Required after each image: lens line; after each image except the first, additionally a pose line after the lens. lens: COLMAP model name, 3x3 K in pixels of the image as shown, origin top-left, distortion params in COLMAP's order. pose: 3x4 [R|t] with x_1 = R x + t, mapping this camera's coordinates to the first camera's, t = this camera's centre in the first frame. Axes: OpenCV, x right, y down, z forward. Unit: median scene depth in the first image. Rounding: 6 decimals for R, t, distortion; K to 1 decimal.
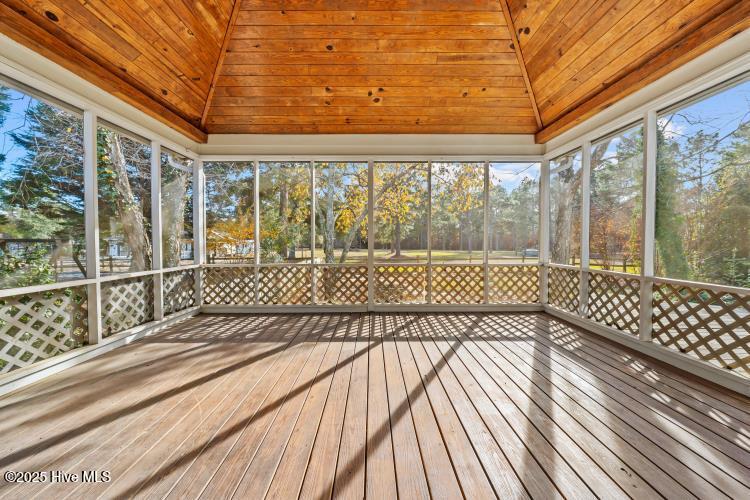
lens RADIAL K [[274.9, 0, 371.6], [0, 274.9, 243.9], [0, 0, 1]] dist [-0.001843, -0.000095]
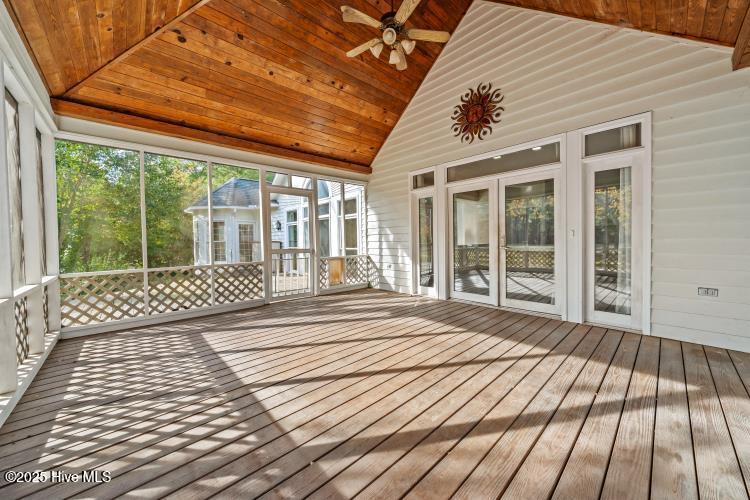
lens RADIAL K [[274.9, 0, 371.6], [0, 274.9, 247.5], [0, 0, 1]] dist [-0.001843, -0.000095]
pose [[-0.676885, -0.005355, 0.736069, -0.637486], [0.030657, 0.998901, 0.035460, -0.007329], [-0.735450, 0.046568, -0.675977, 1.131457]]
